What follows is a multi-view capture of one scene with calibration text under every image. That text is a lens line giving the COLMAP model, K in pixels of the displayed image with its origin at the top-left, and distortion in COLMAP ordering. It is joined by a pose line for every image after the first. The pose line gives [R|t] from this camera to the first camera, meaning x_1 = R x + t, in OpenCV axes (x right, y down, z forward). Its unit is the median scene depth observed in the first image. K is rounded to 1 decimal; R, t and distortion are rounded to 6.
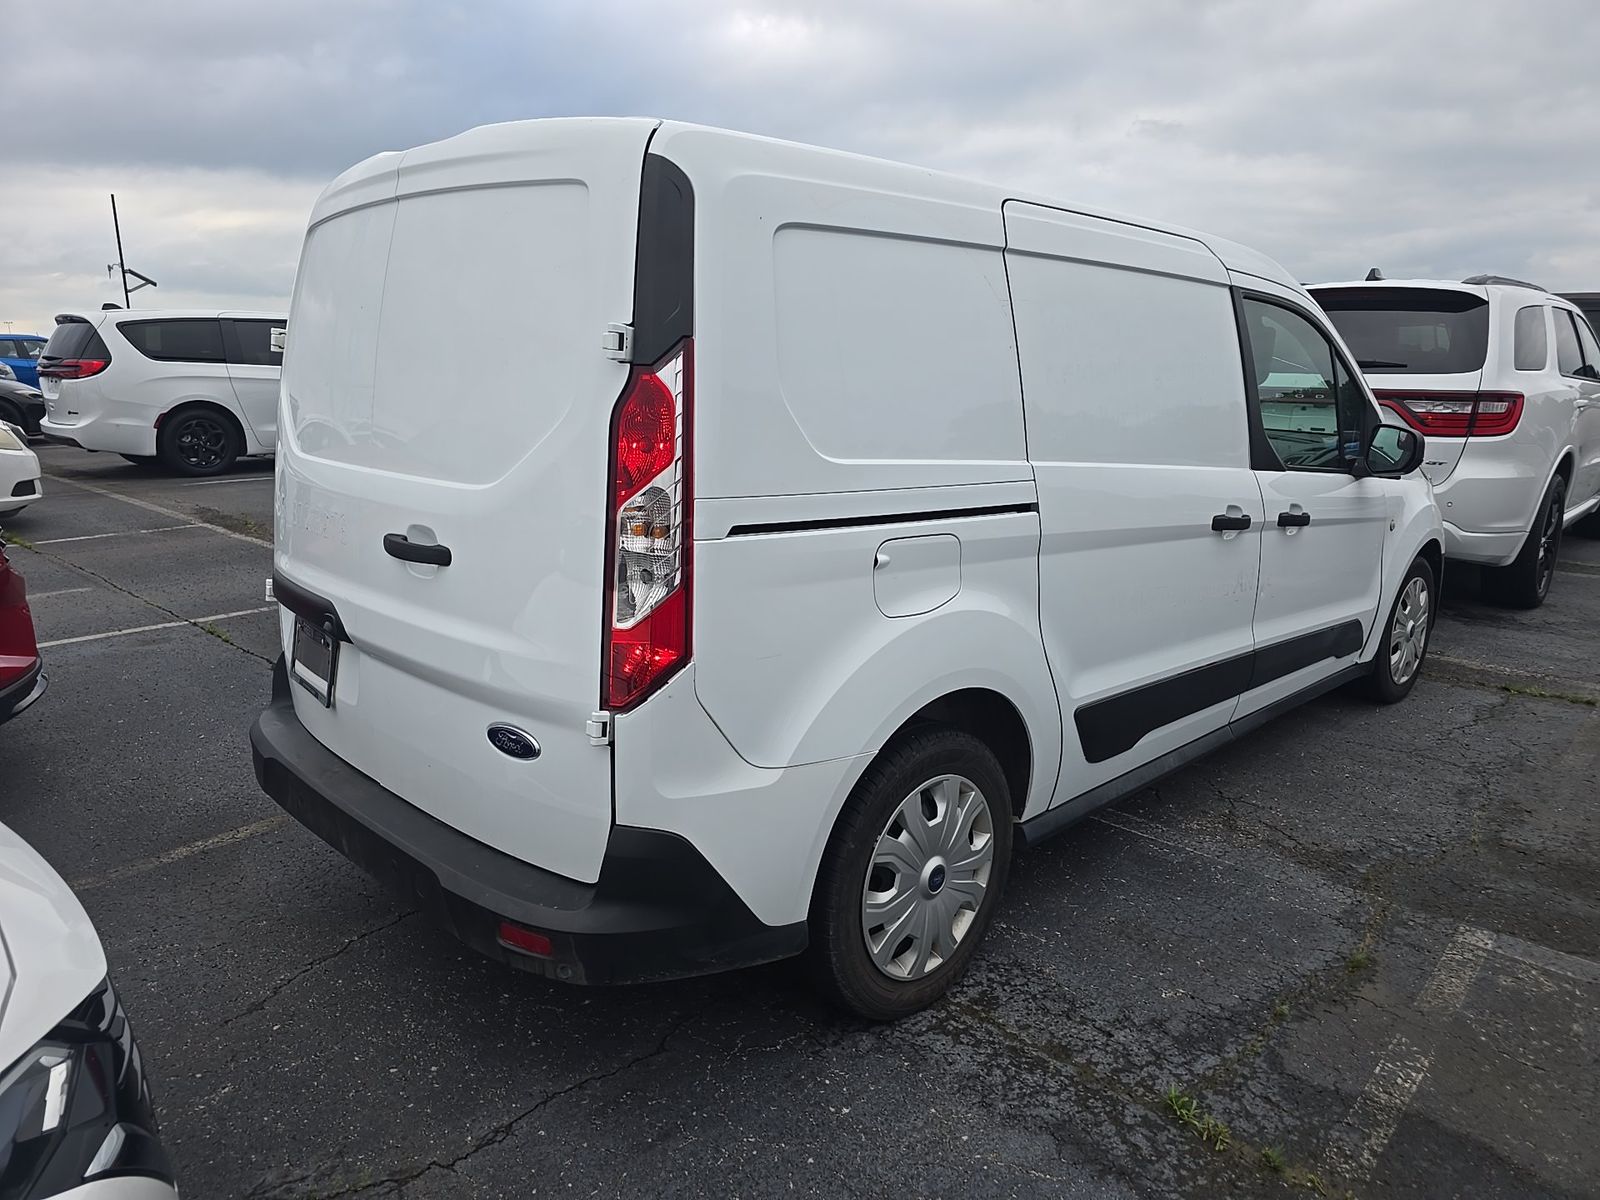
lens RADIAL K [[1071.0, 0, 800.0], [0, 1071.0, 600.0], [0, 0, 1]] dist [0.076558, -0.070383]
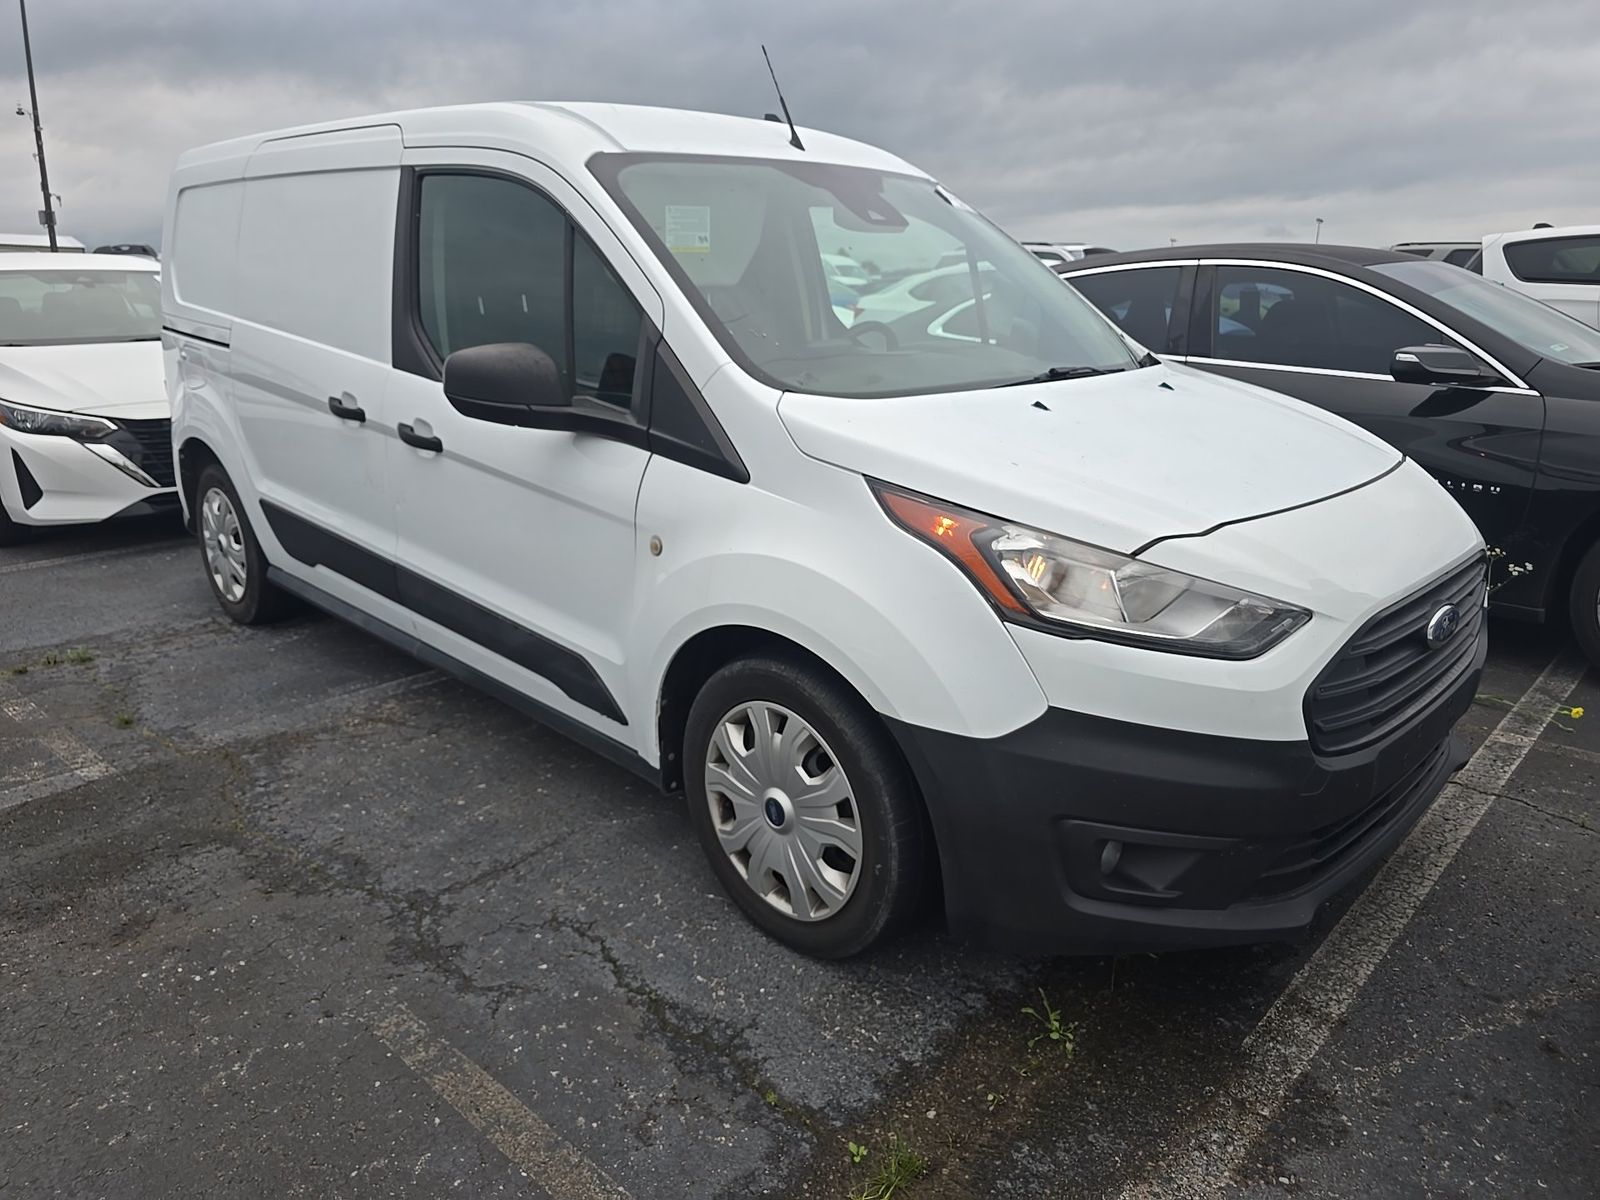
lens RADIAL K [[1075.8, 0, 800.0], [0, 1075.8, 600.0], [0, 0, 1]] dist [0.009167, 0.004816]
pose [[0.004390, 0.307903, -0.951407, 1.415011], [-0.179199, 0.936258, 0.302174, -0.288284], [0.983803, 0.169165, 0.059287, 1.400845]]
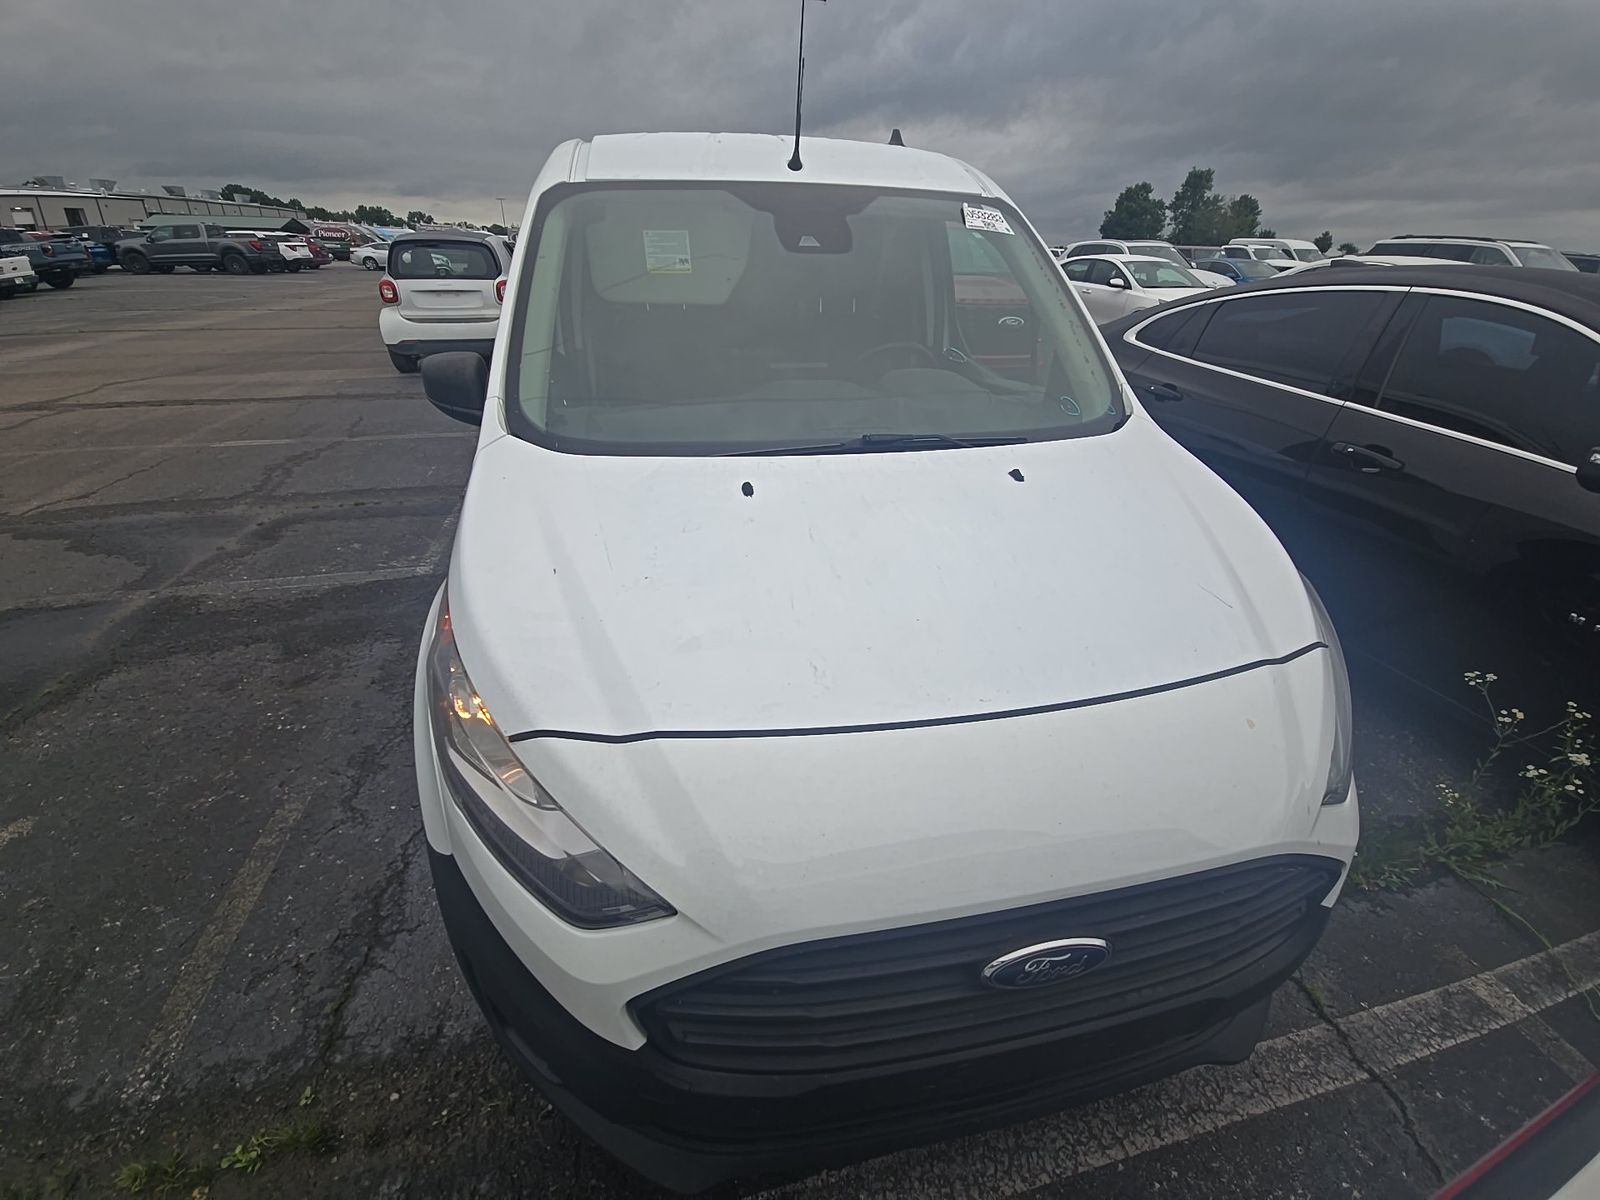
lens RADIAL K [[640.4, 0, 800.0], [0, 640.4, 600.0], [0, 0, 1]] dist [0.011321, -0.011375]
pose [[-0.545245, 0.412923, -0.729522, 0.980871], [-0.157692, 0.804203, 0.573054, -0.391061], [0.823311, 0.427495, -0.373373, 1.774664]]
